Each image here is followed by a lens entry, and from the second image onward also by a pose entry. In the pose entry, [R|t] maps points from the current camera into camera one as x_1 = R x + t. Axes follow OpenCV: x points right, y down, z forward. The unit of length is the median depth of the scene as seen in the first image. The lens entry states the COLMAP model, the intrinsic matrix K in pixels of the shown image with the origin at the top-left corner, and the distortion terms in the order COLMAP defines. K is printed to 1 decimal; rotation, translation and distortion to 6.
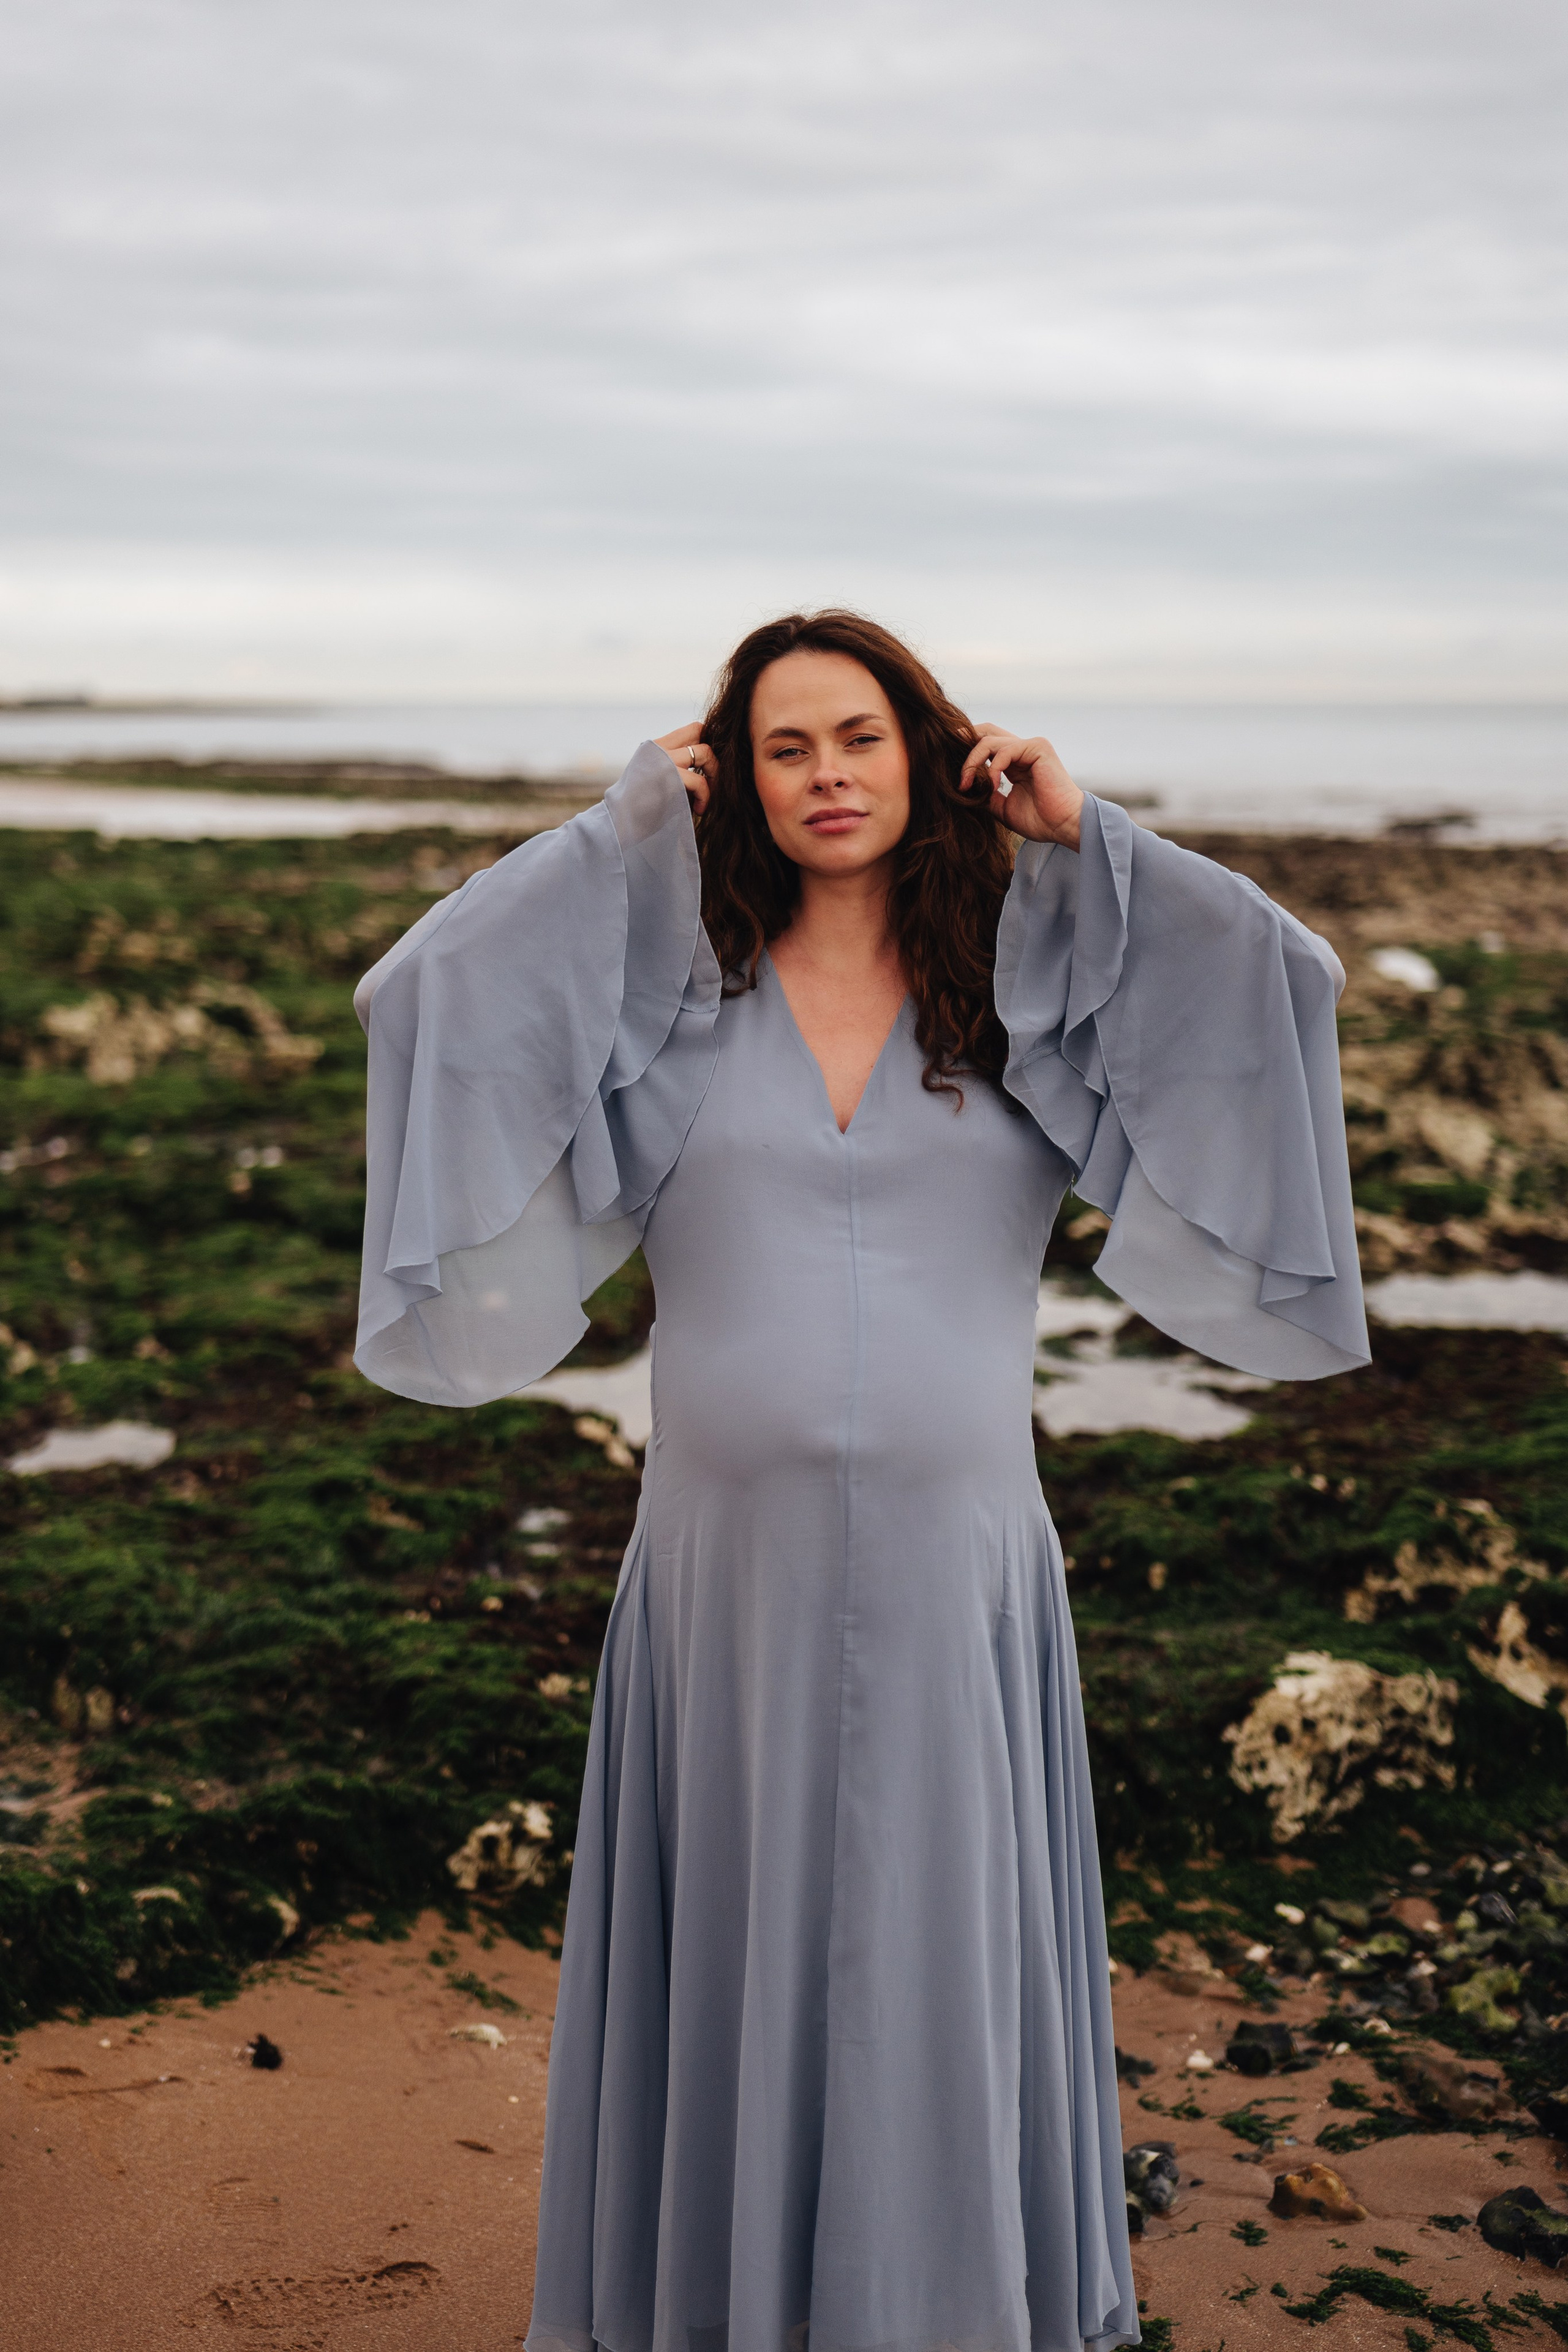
lens RADIAL K [[3291.1, 0, 784.0], [0, 3291.1, 1176.0], [0, 0, 1]] dist [0.005261, 0.002503]
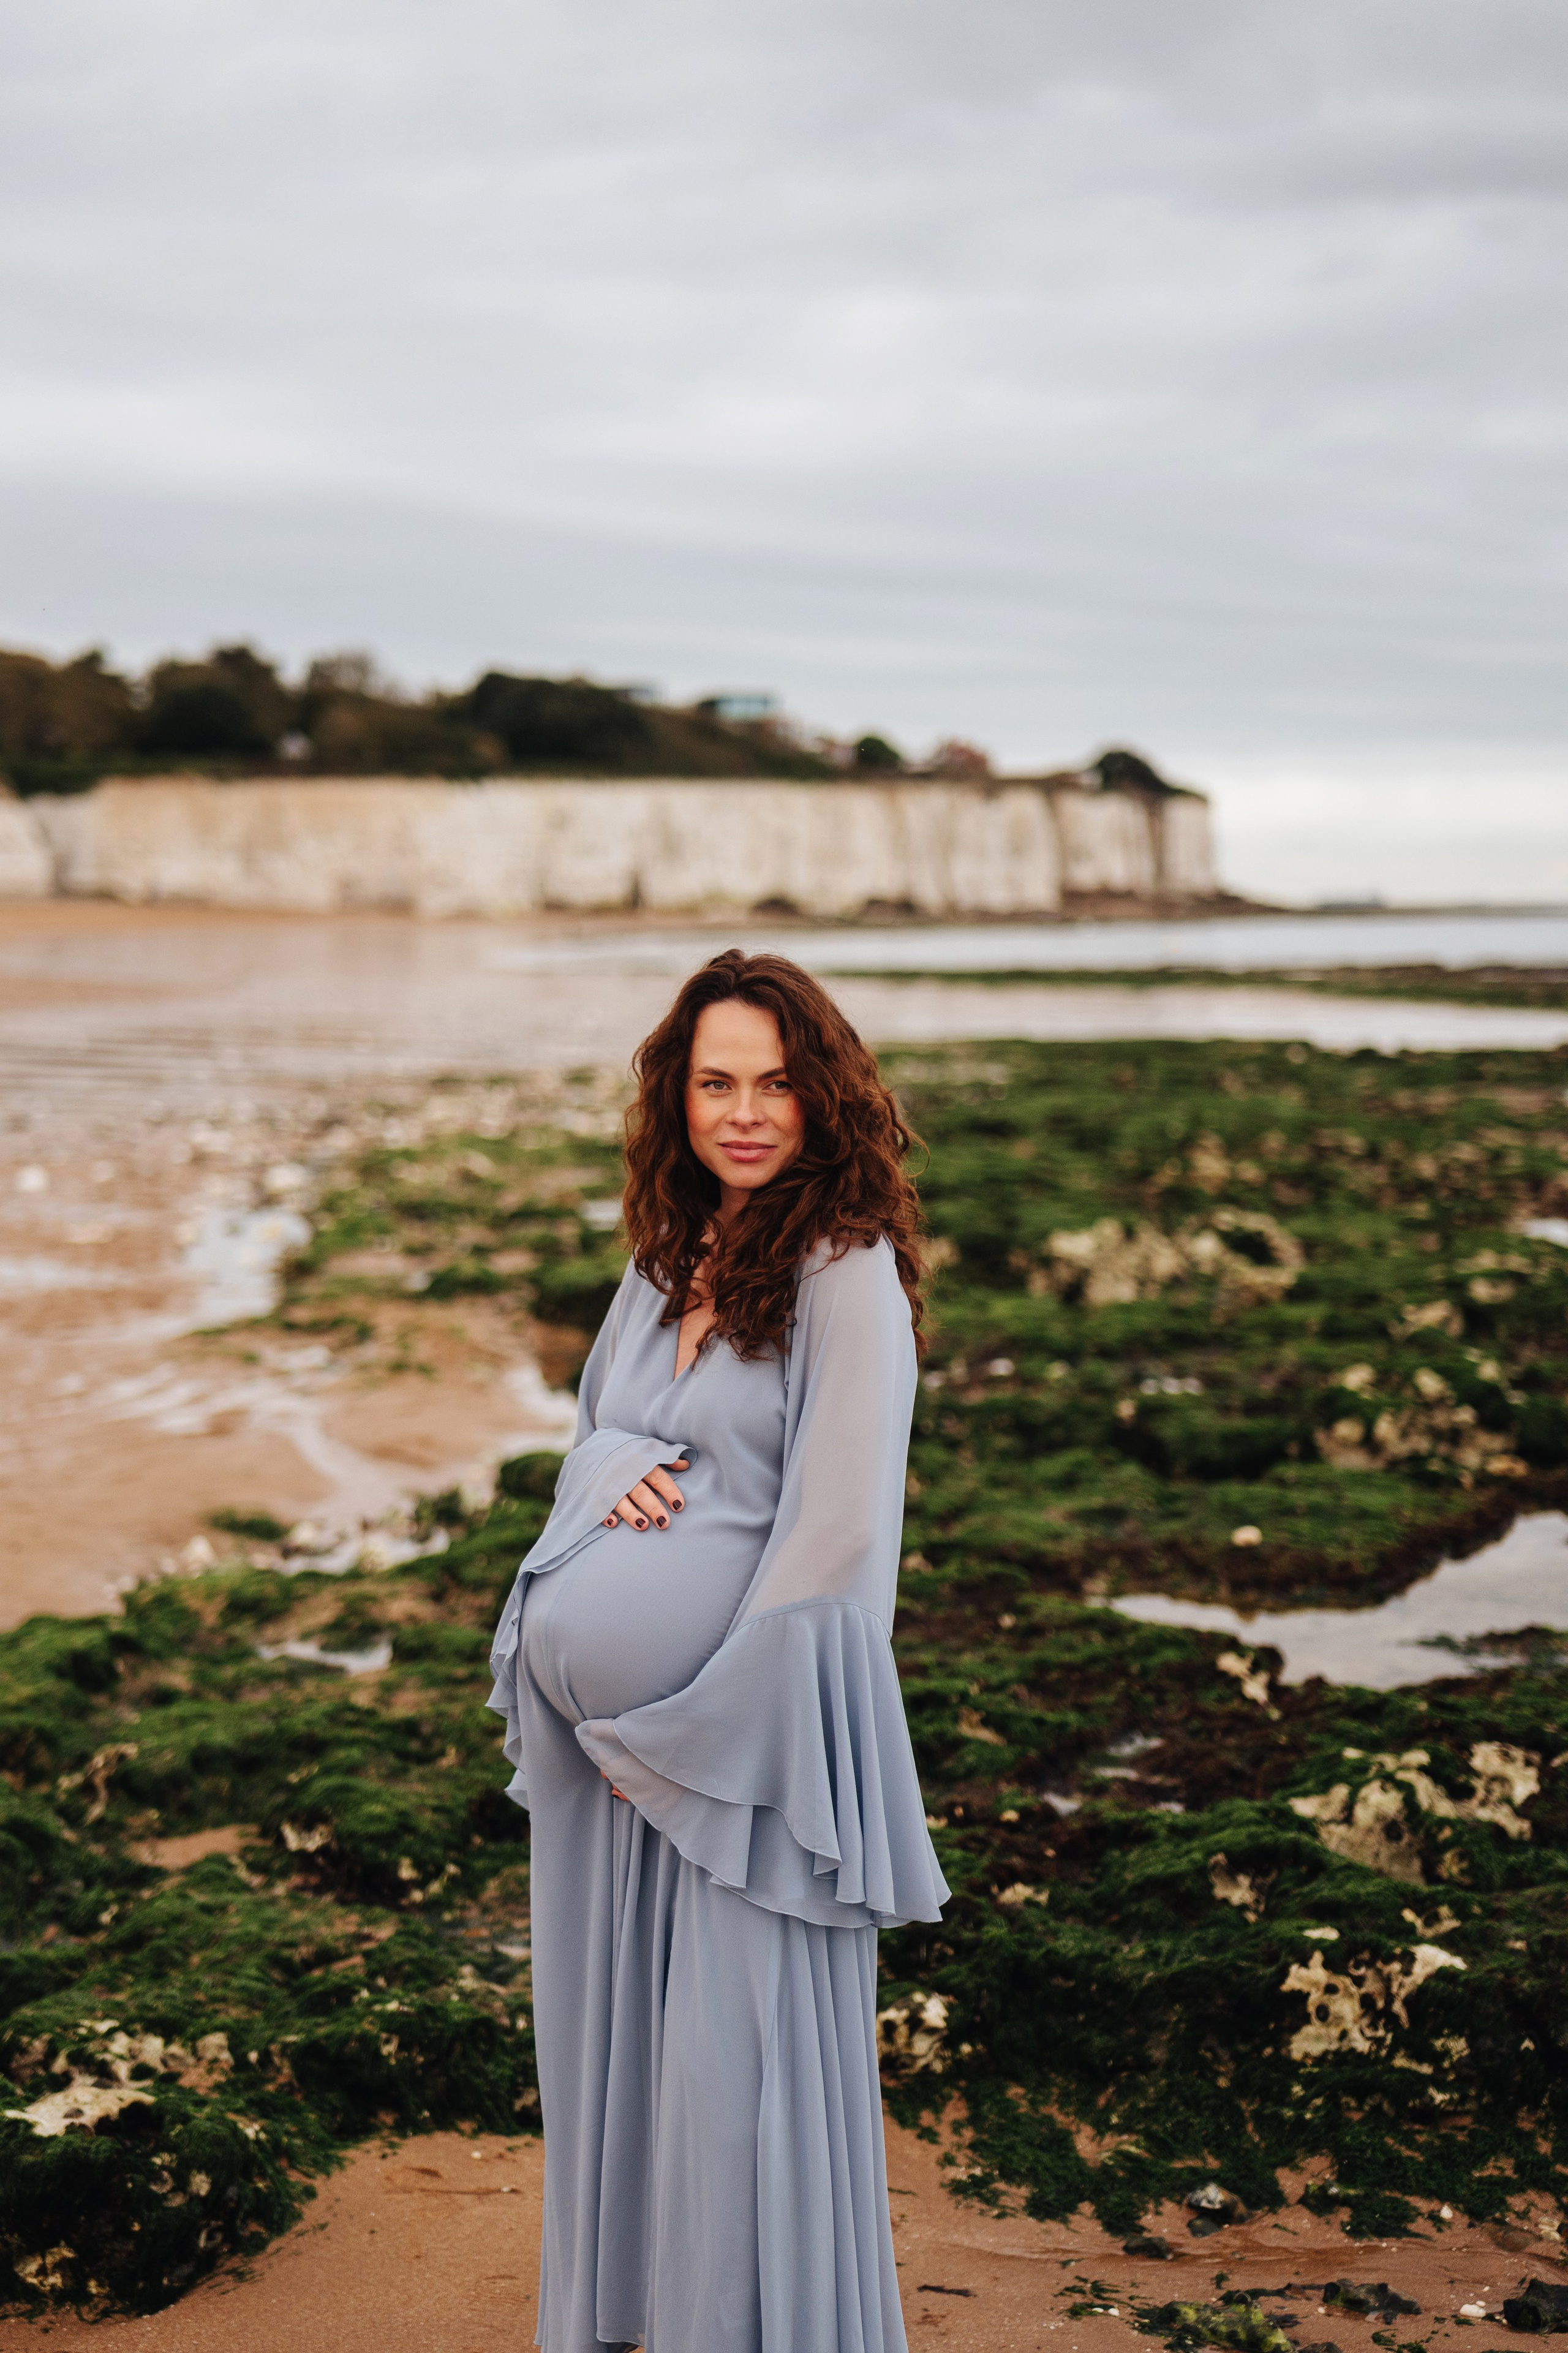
lens RADIAL K [[3424.3, 0, 789.3], [0, 3424.3, 1255.7], [0, 0, 1]] dist [0.018867, 0.059499]
pose [[0.928617, 0.024163, -0.370252, 0.269407], [-0.039135, 0.998690, -0.032977, -0.013141], [0.368970, 0.045113, 0.928346, -0.073697]]
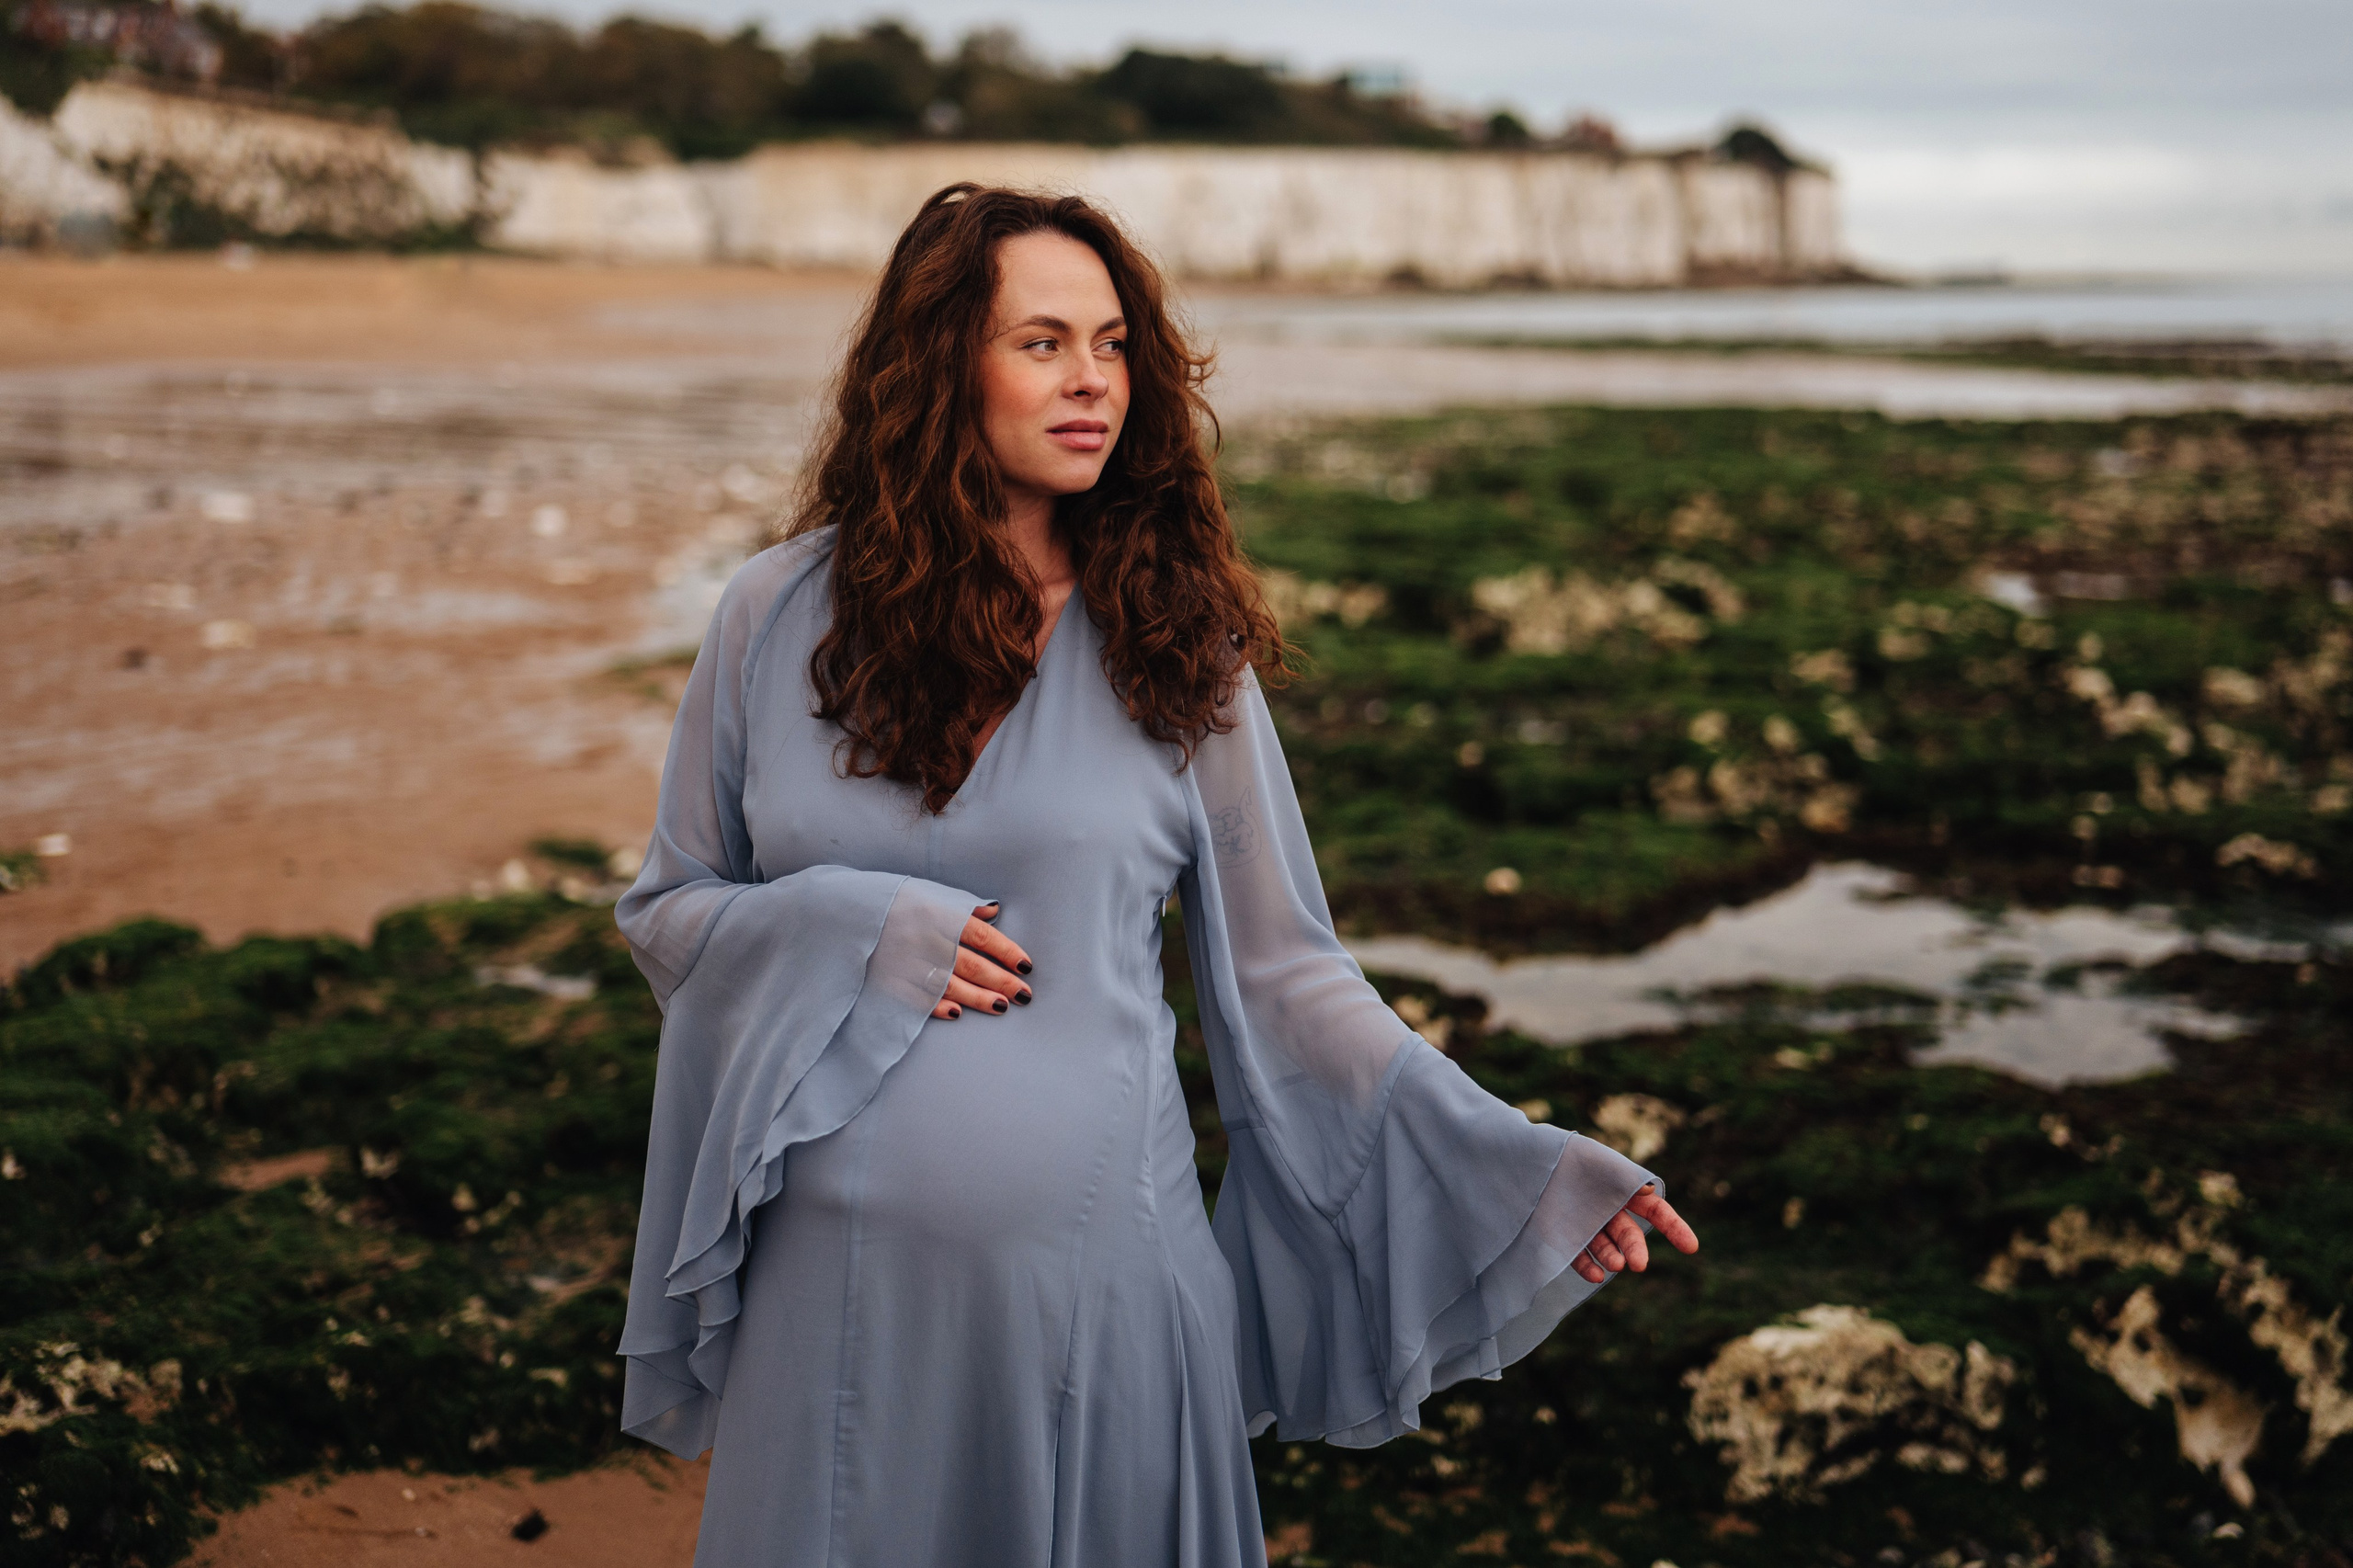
lens RADIAL K [[3292.4, 0, 1176.5], [0, 3292.4, 784.0], [0, 0, 1]] dist [0.005261, 0.002503]
pose [[0.897780, 0.059848, -0.436358, 0.402028], [-0.055949, 0.998196, 0.021793, -0.012157], [0.436875, 0.004849, 0.899509, 0.089345]]
